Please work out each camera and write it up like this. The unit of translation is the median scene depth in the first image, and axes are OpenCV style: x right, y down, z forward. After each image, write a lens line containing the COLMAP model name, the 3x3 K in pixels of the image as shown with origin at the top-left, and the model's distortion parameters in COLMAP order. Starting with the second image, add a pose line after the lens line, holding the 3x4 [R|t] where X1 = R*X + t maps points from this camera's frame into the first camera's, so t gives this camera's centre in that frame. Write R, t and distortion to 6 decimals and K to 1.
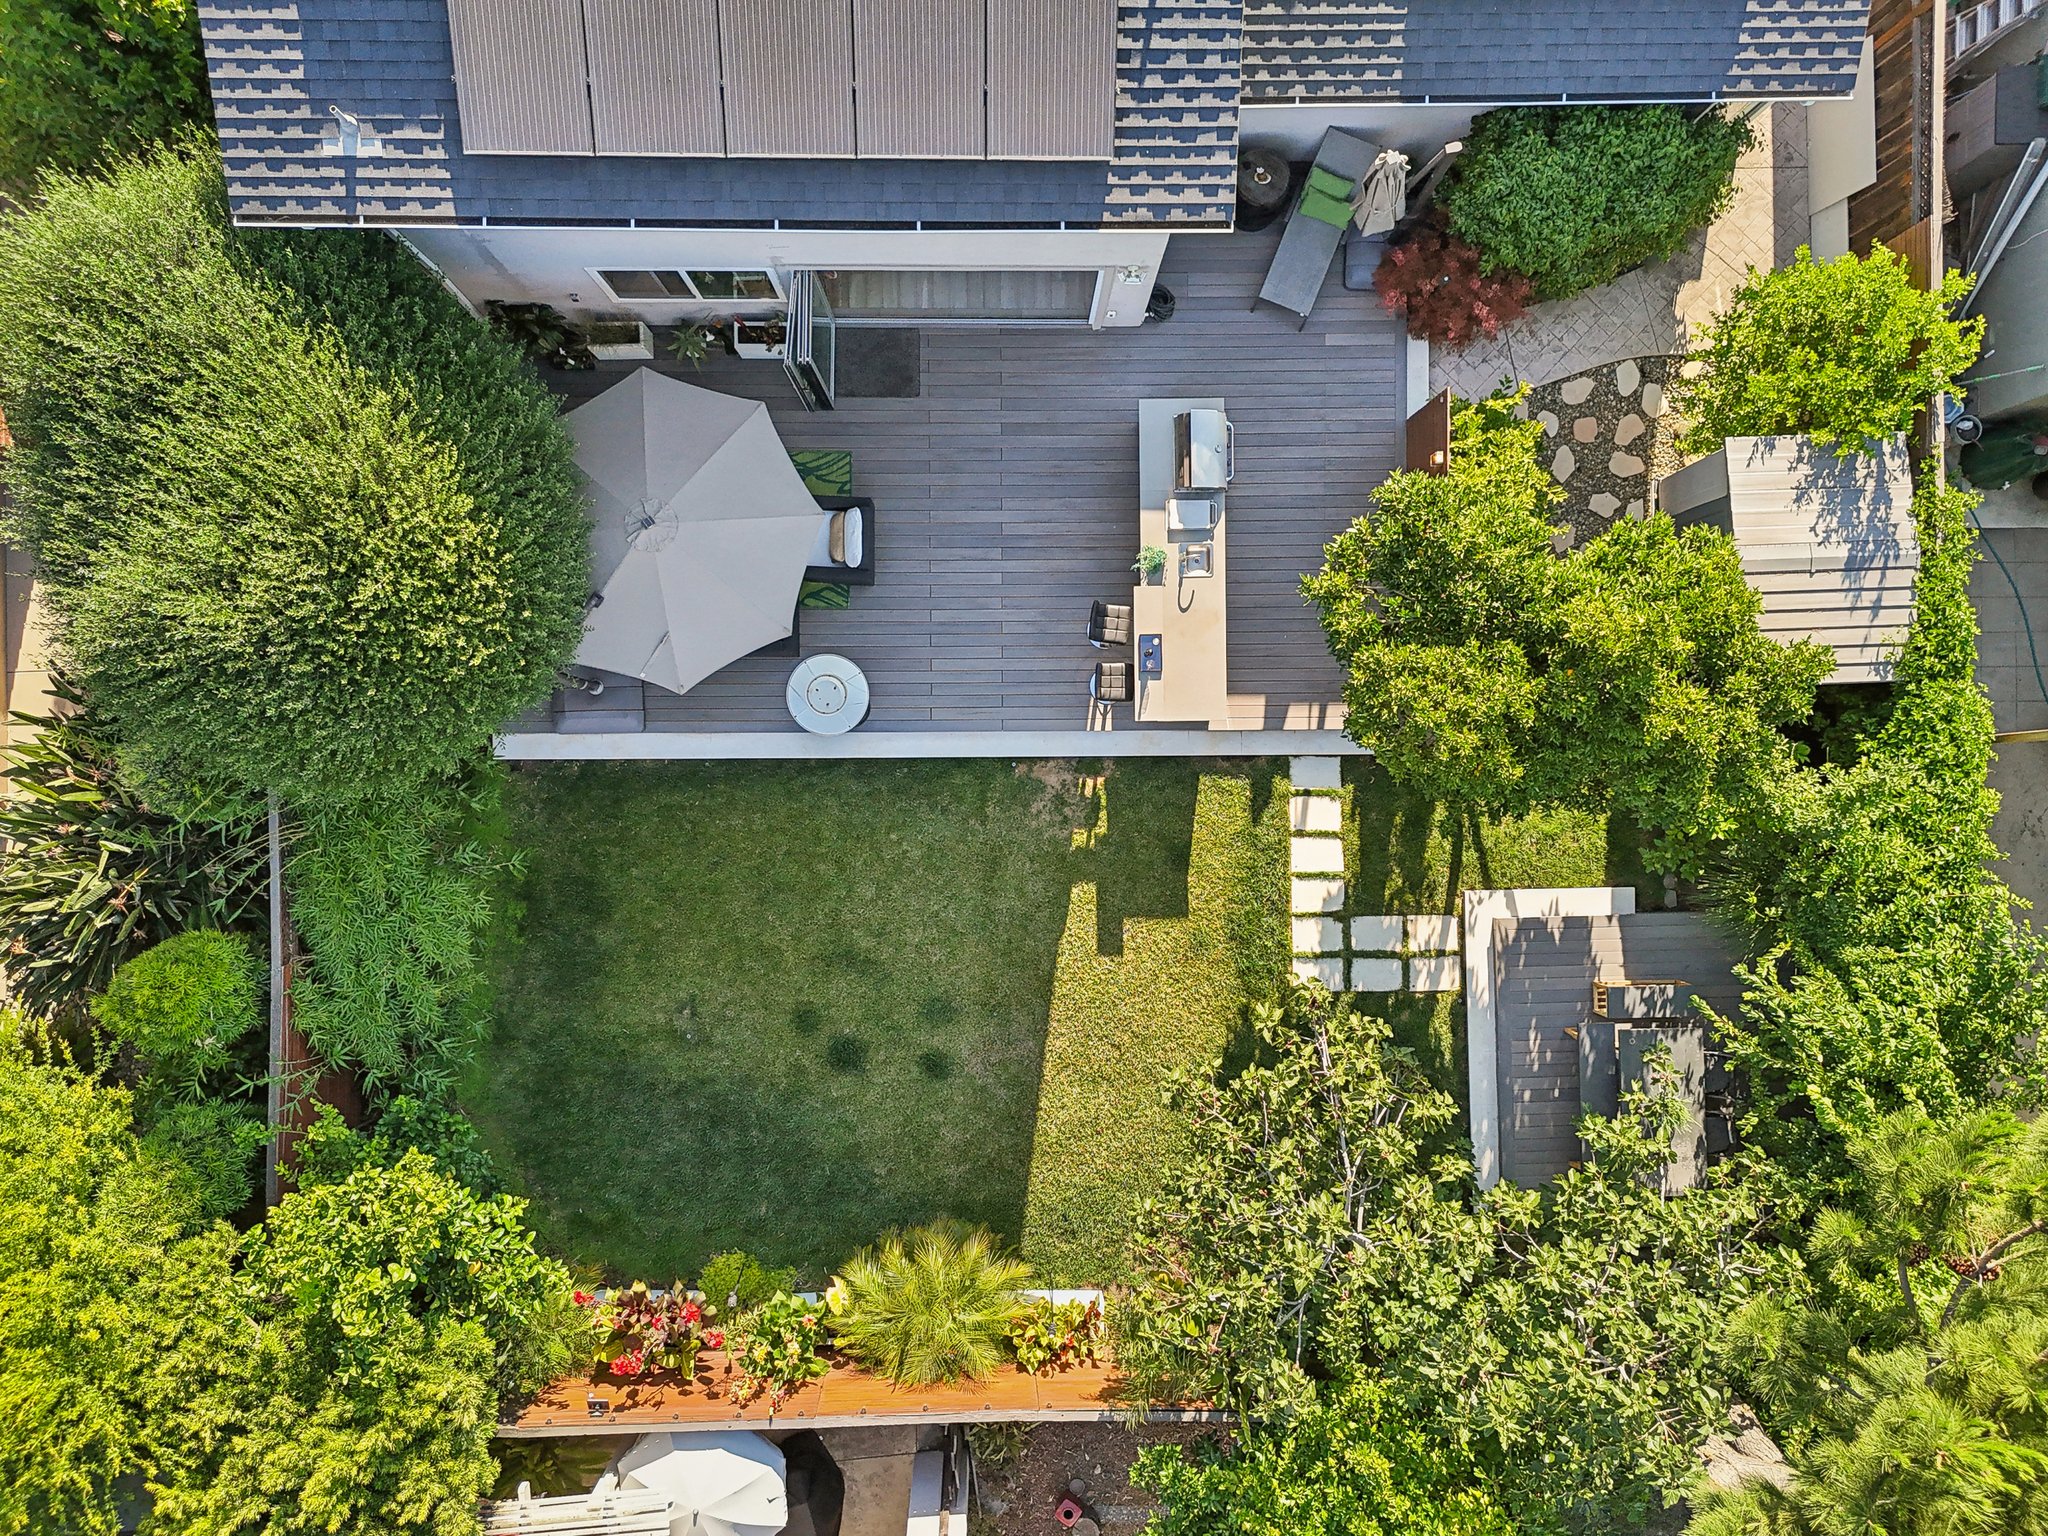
lens RADIAL K [[1497.9, 0, 1027.3], [0, 1497.9, 776.8], [0, 0, 1]] dist [0.037406, -0.043388]
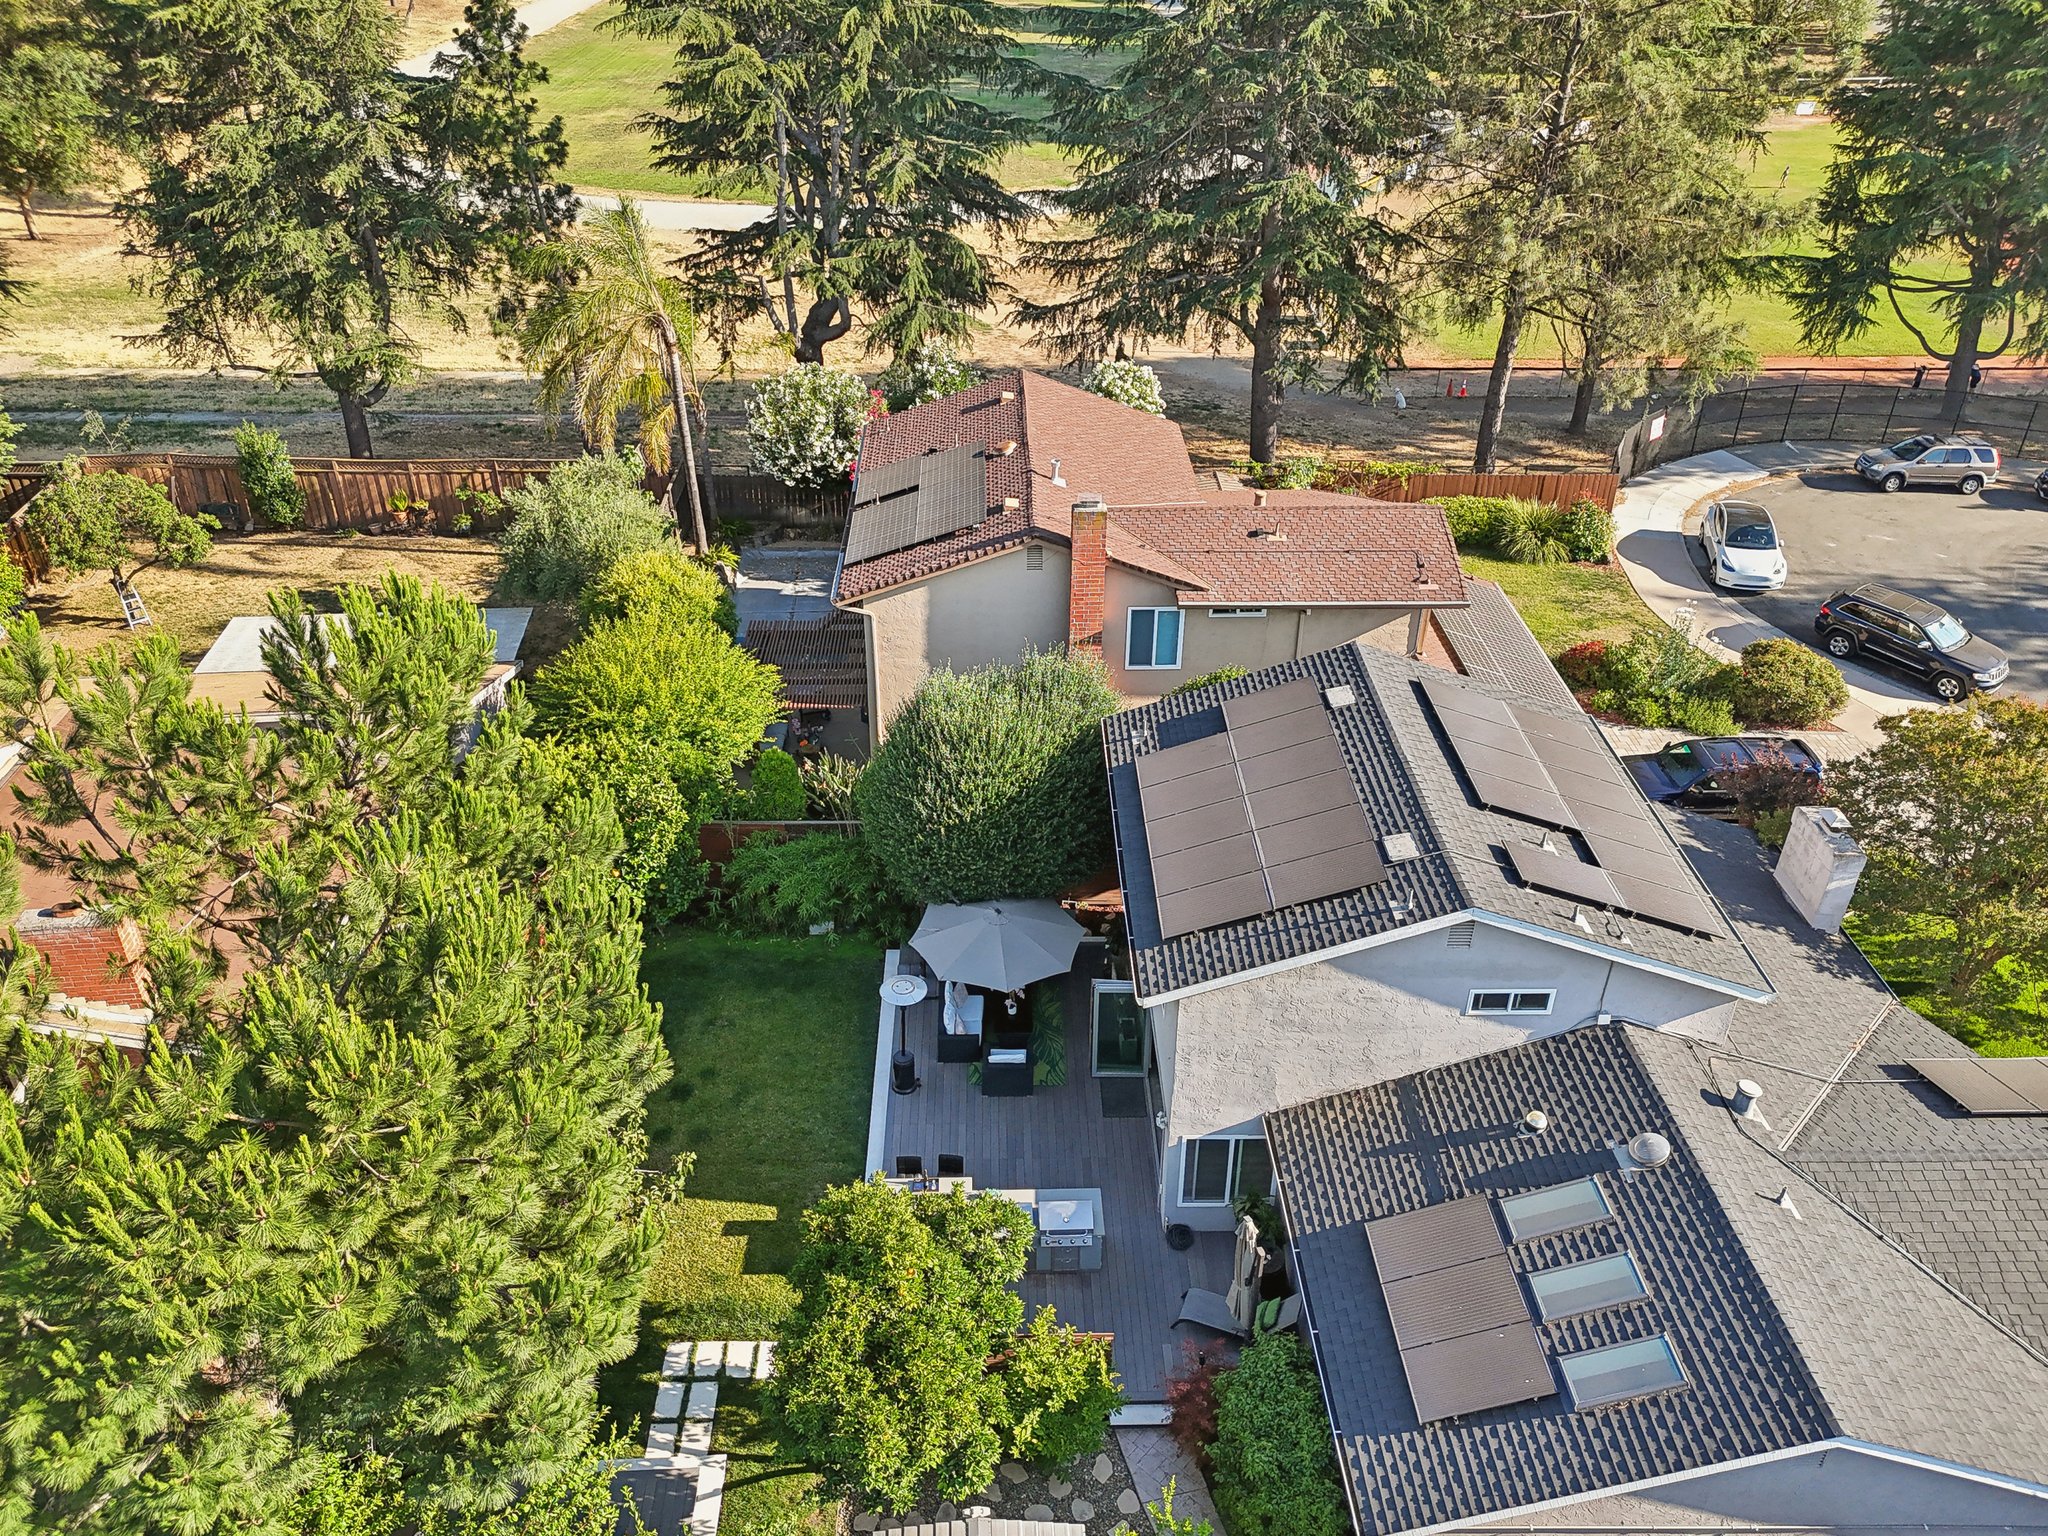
lens RADIAL K [[1497.9, 0, 1028.5], [0, 1497.9, 771.7], [0, 0, 1]] dist [0.037406, -0.043388]
pose [[0.013868, 0.516577, -0.856129, 1.113663], [-0.999904, 0.007064, -0.011935, -0.165891], [-0.000118, 0.856212, 0.516625, -0.100433]]
